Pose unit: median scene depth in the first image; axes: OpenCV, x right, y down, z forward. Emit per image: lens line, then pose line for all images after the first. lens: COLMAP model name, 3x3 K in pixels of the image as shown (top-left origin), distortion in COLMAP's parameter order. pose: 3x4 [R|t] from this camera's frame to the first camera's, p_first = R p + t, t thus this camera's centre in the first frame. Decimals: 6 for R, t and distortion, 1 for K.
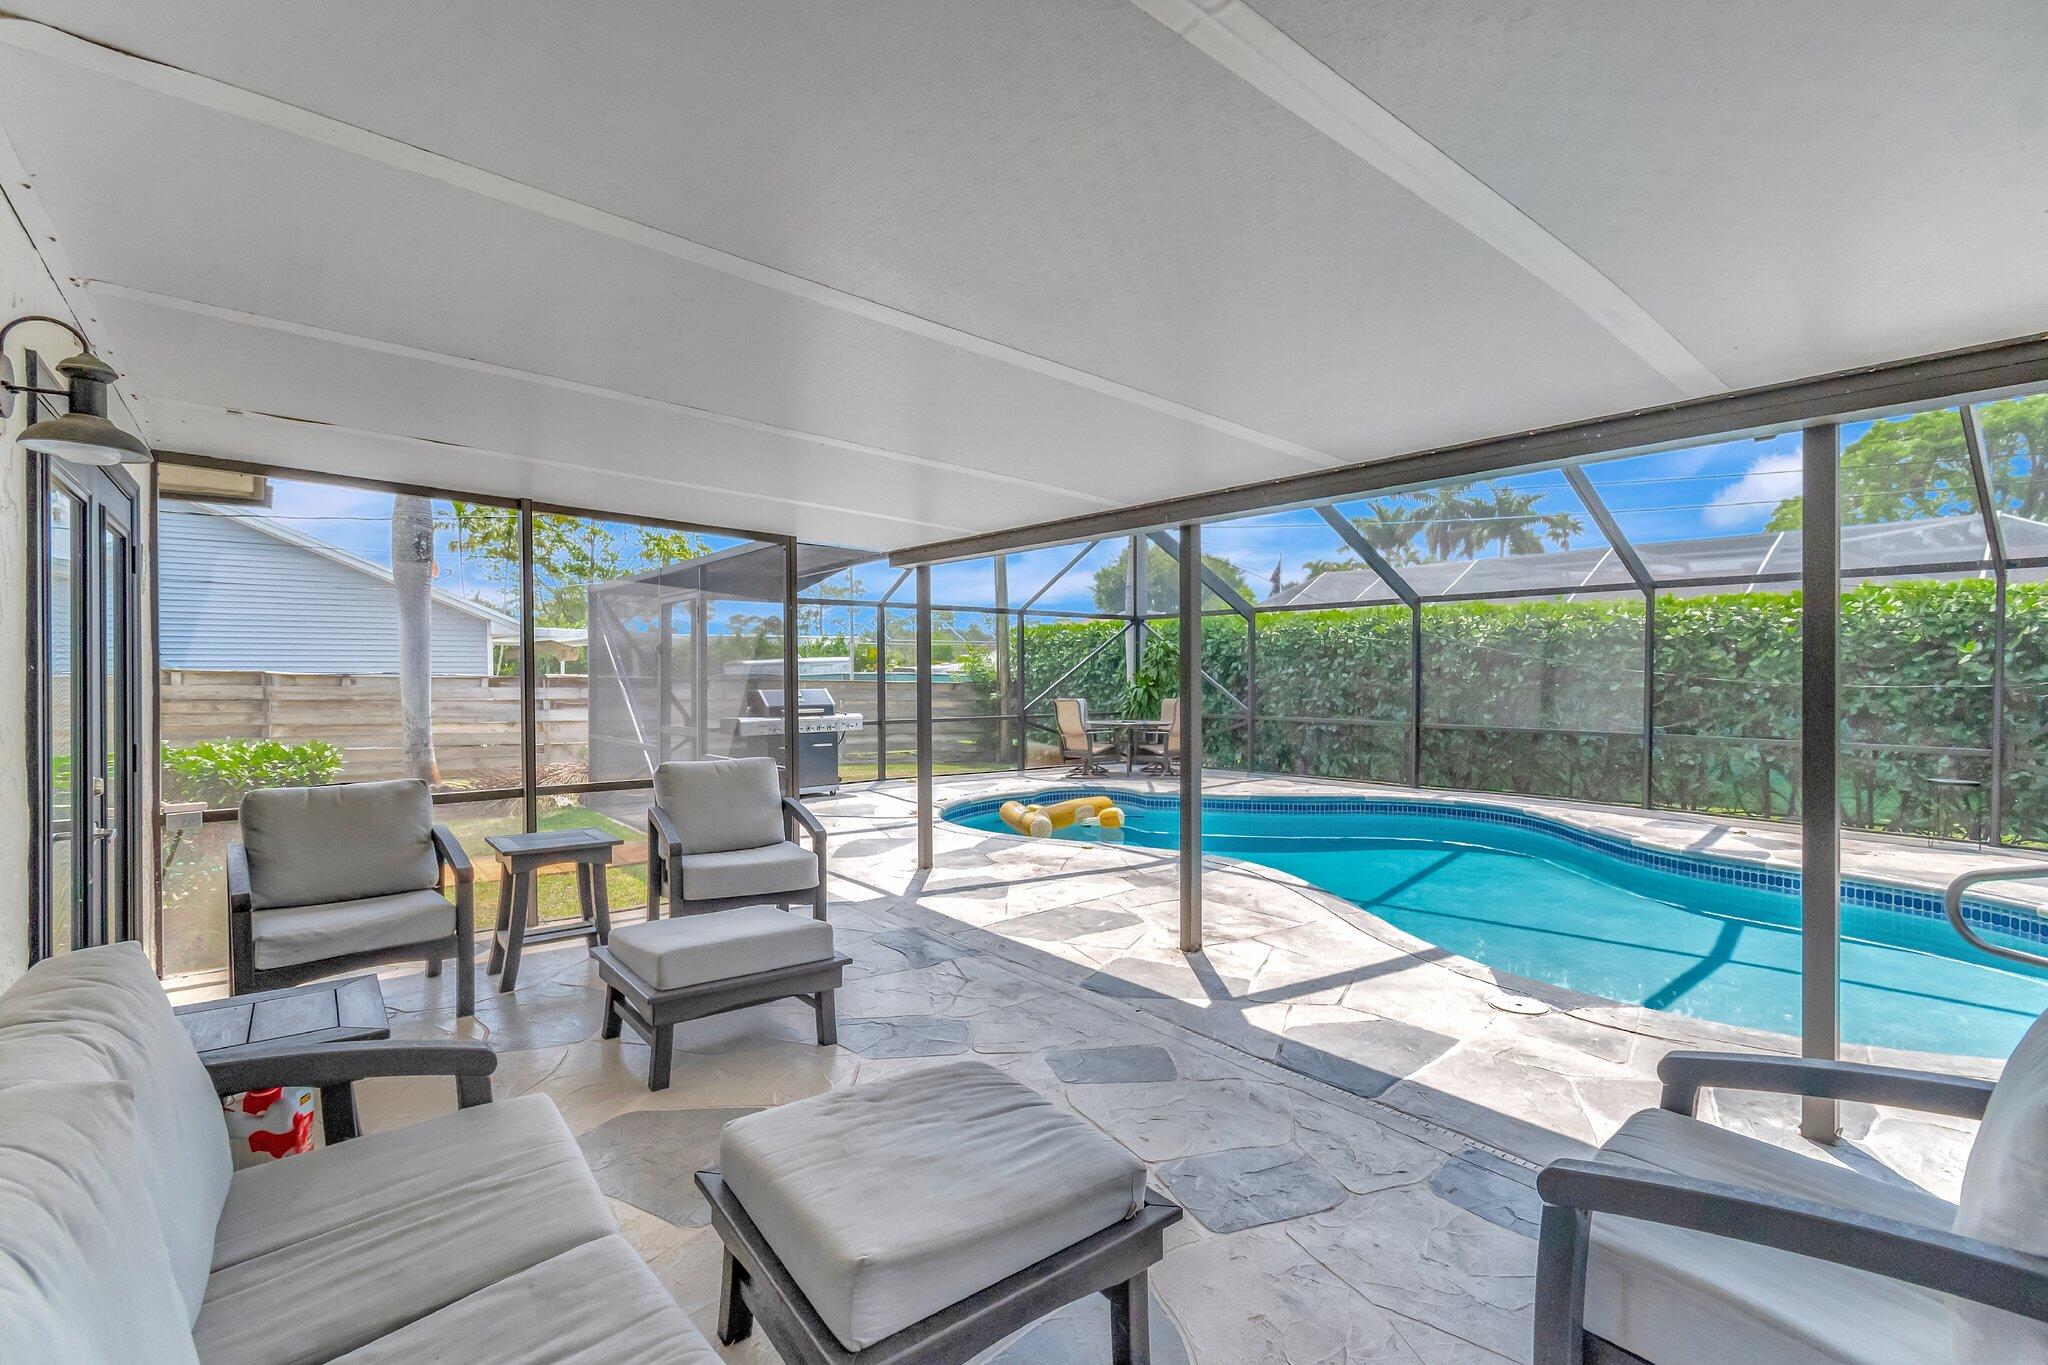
lens RADIAL K [[919.1, 0, 1025.7], [0, 919.1, 672.3], [0, 0, 1]] dist [-0.001850, -0.000386]
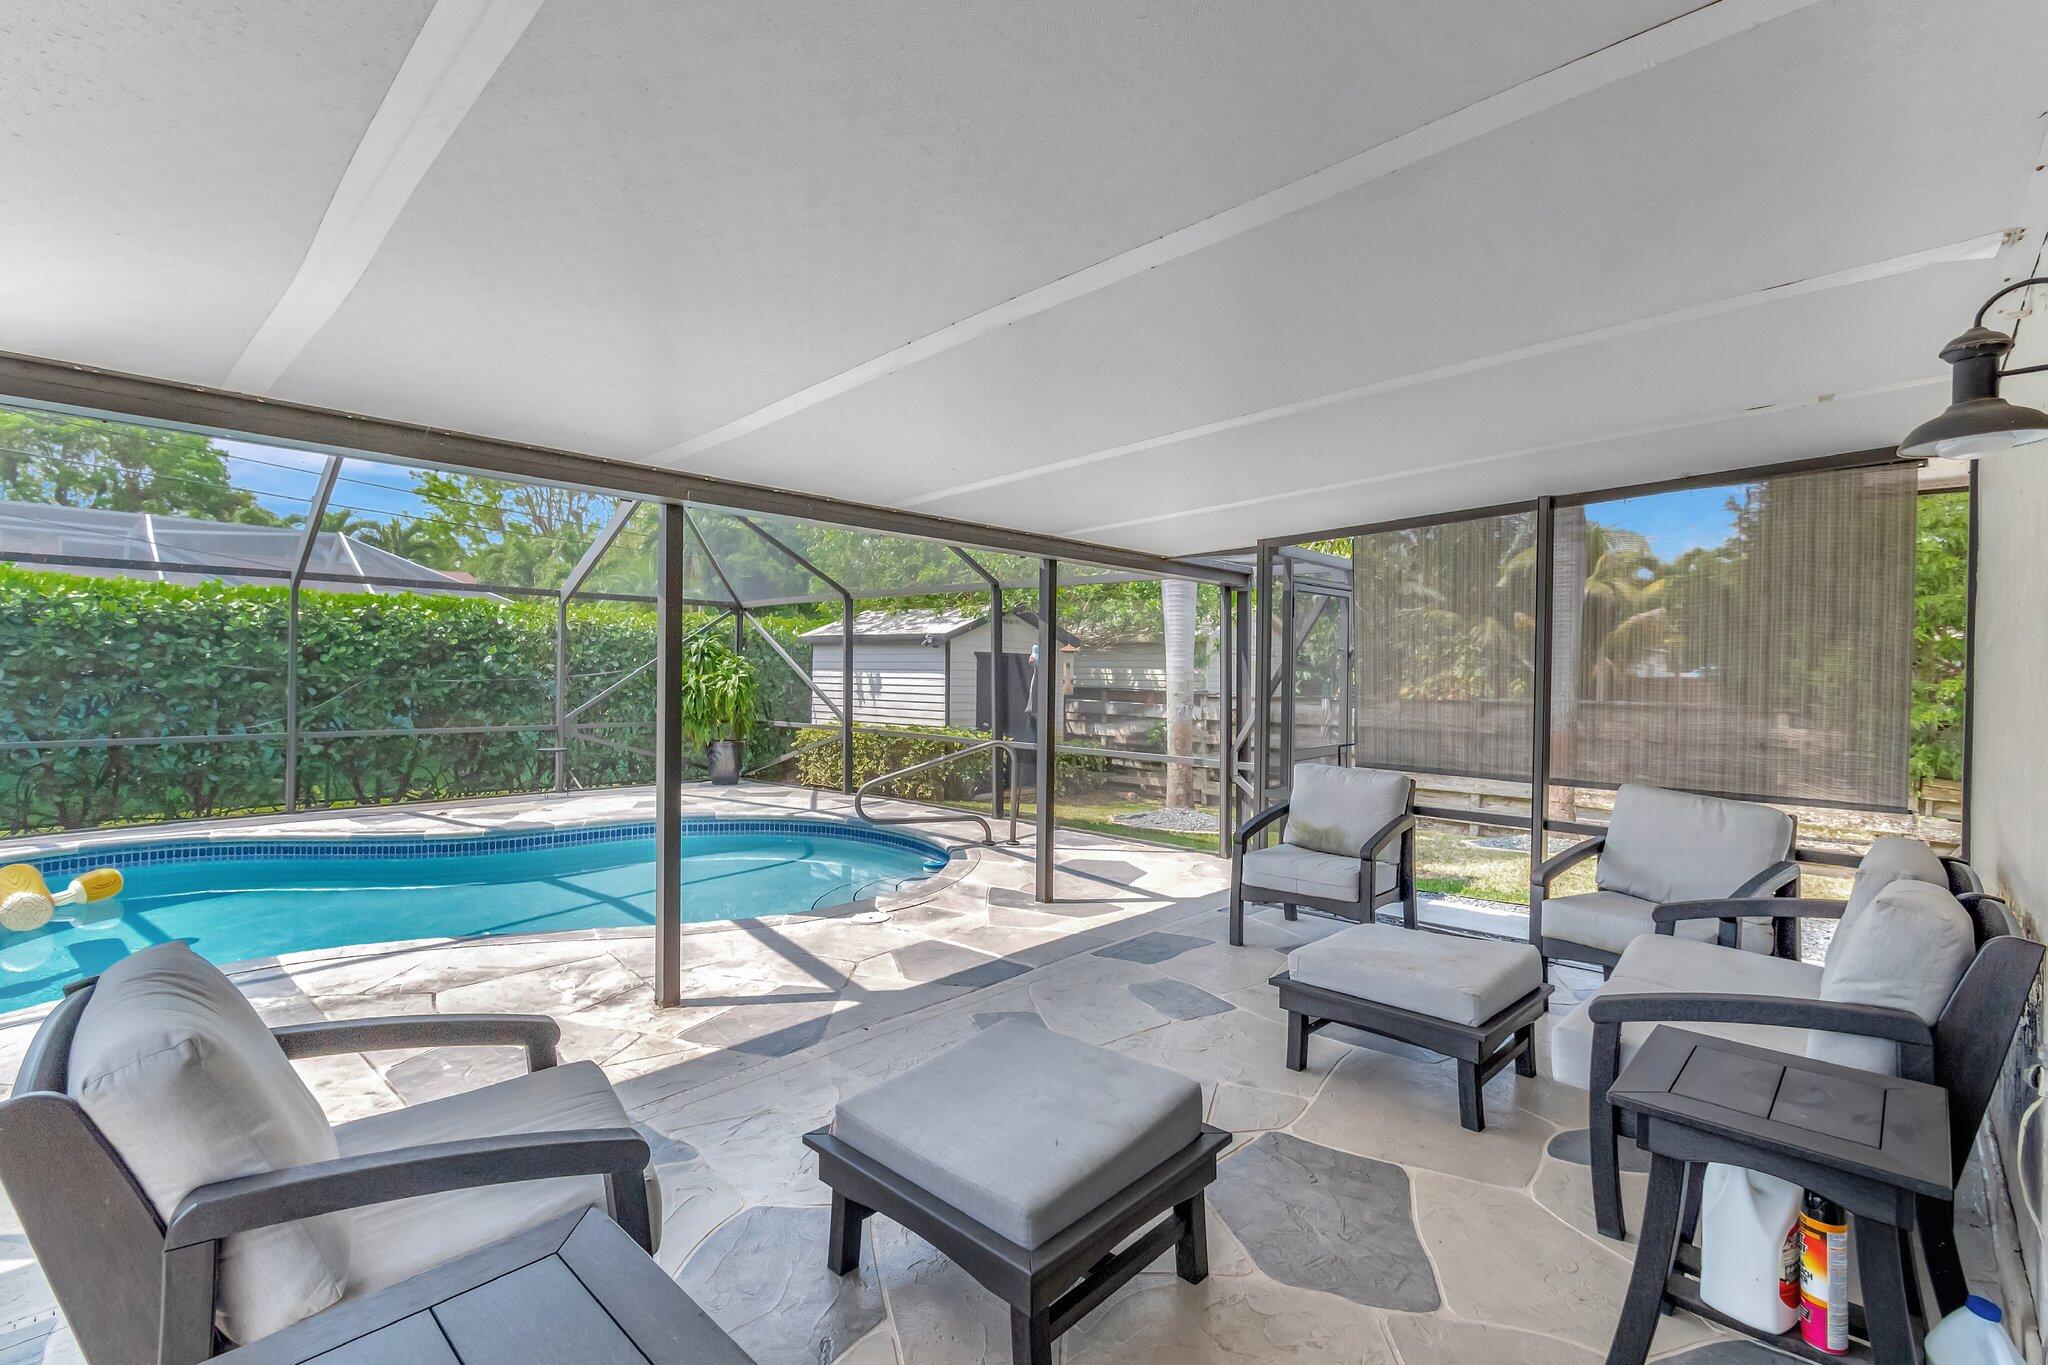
lens RADIAL K [[913.8, 0, 1024.0], [0, 913.8, 682.5], [0, 0, 1]] dist [-0.000040, 0.000288]
pose [[-0.134003, -0.012773, 0.990899, -0.461316], [-0.008886, 0.999892, 0.011687, -0.003356], [-0.990941, -0.007240, -0.134102, 0.529664]]
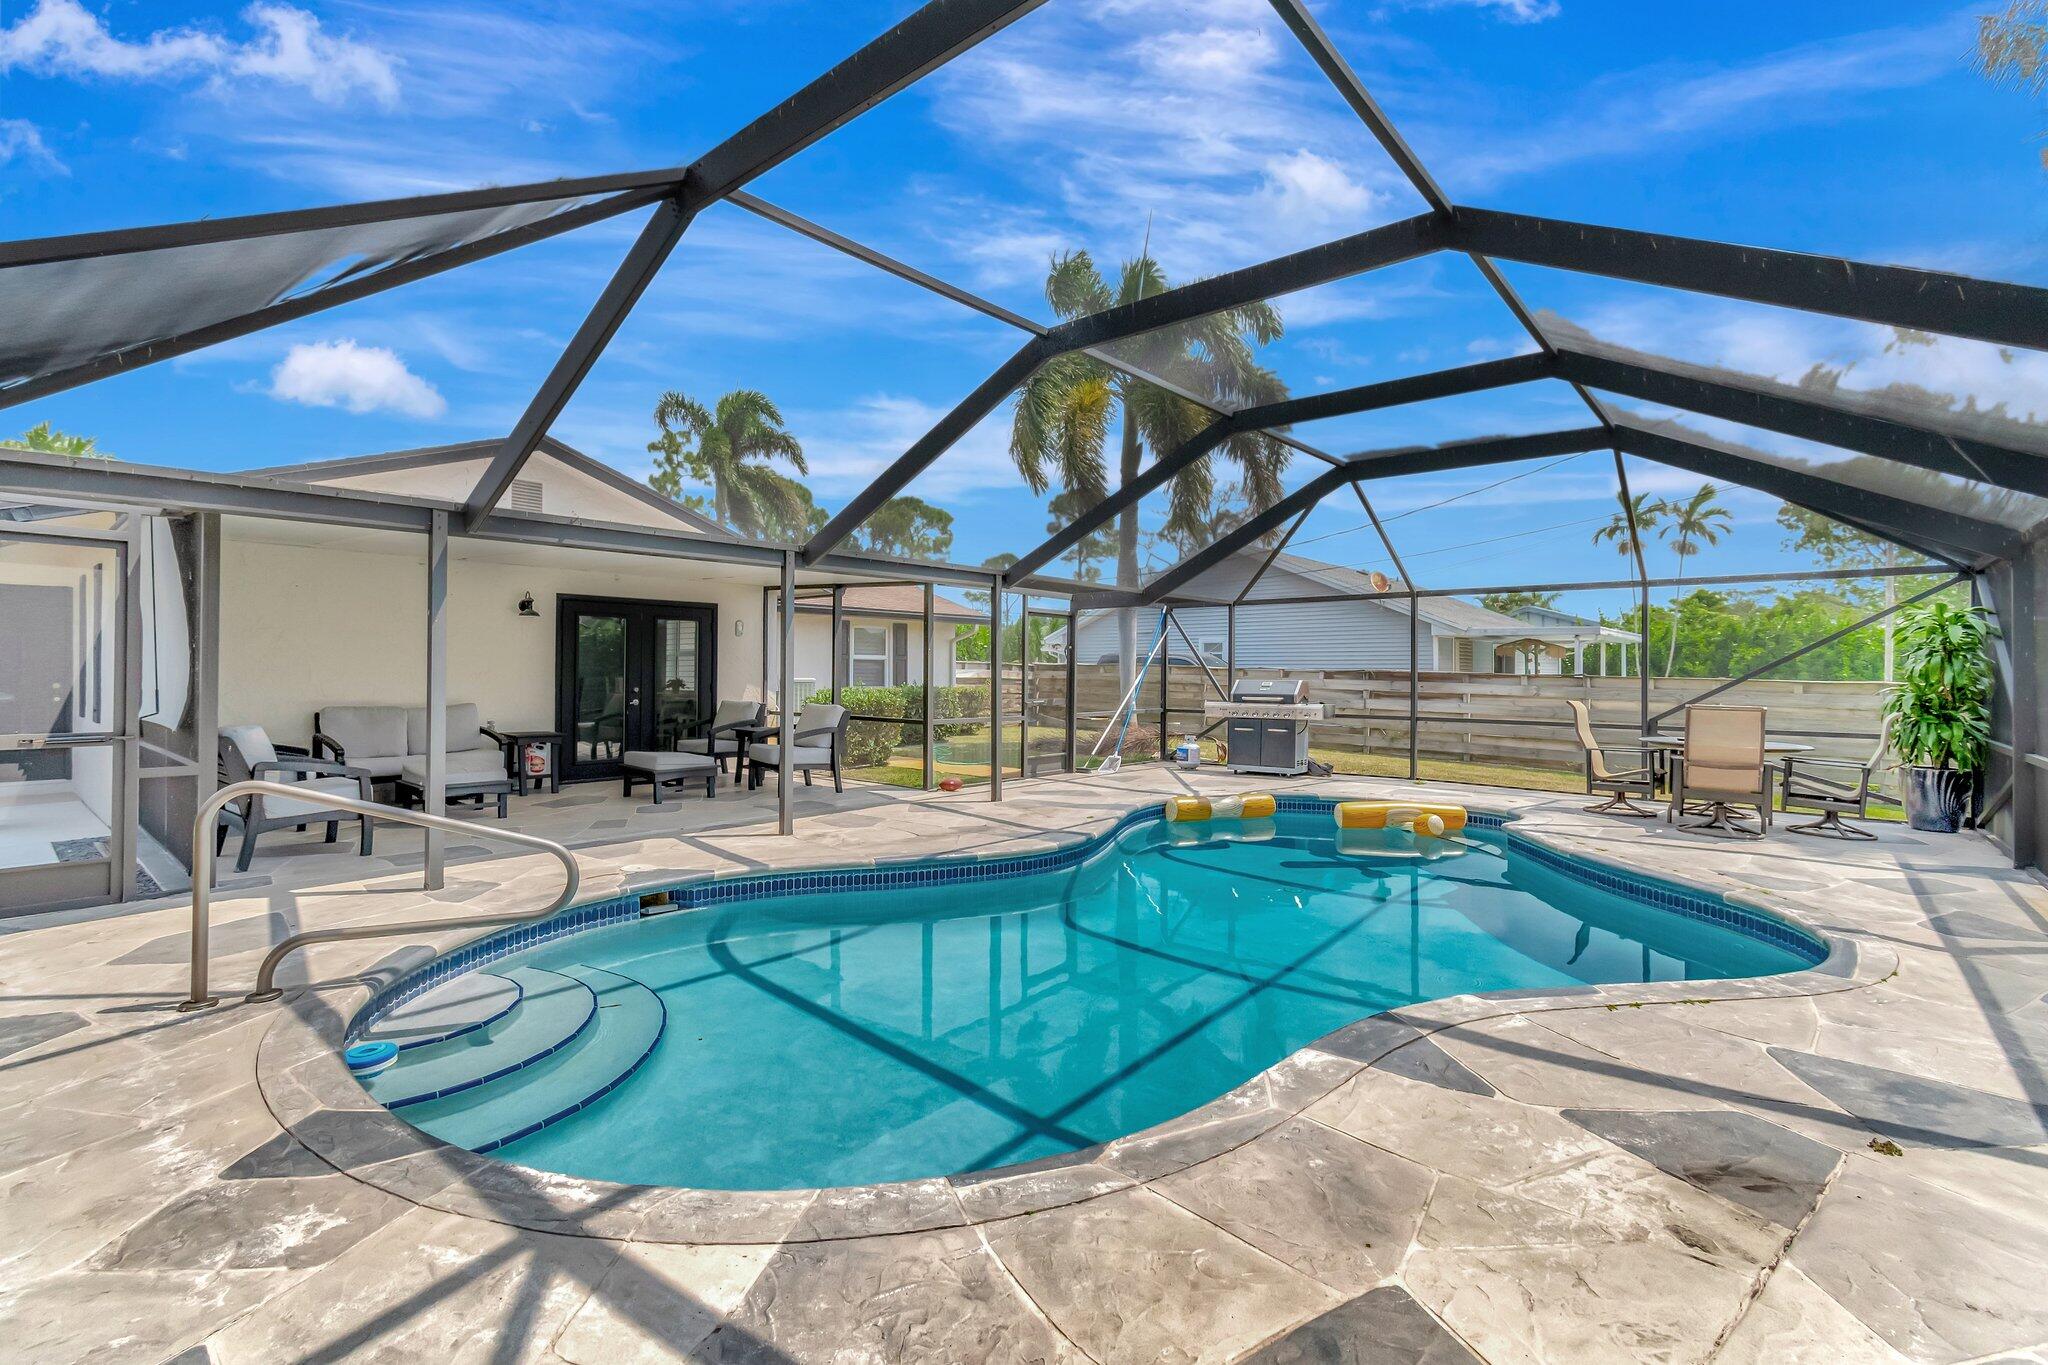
lens RADIAL K [[916.8, 0, 1021.3], [0, 916.8, 672.5], [0, 0, 1]] dist [0.009446, 0.000864]
pose [[0.180215, 0.005220, -0.983613, 1.196470], [-0.005291, 0.999977, 0.004338, 0.008569], [0.983613, 0.004422, 0.180239, 0.734541]]
